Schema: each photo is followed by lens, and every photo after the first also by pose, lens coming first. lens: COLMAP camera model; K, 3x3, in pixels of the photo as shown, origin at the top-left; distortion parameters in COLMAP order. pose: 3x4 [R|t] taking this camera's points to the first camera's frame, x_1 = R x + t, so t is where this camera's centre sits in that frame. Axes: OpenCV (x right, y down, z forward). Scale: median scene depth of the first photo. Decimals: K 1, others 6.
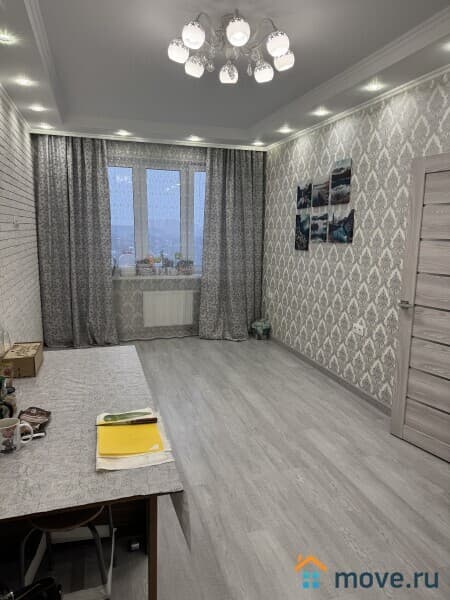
lens RADIAL K [[418.1, 0, 225.0], [0, 418.1, 300.0], [0, 0, 1]] dist [0.062790, -0.106749]
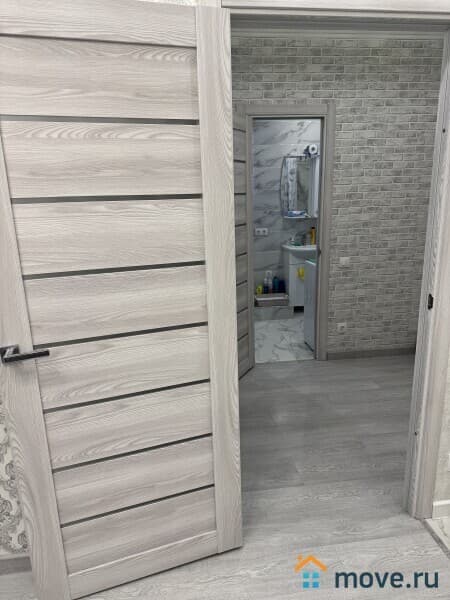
lens RADIAL K [[418.1, 0, 225.0], [0, 418.1, 300.0], [0, 0, 1]] dist [0.062790, -0.106749]
pose [[0.182536, -0.264336, 0.946999, 0.071784], [0.193431, 0.954012, 0.229009, -0.103624], [-0.963984, 0.141377, 0.225272, 0.707140]]
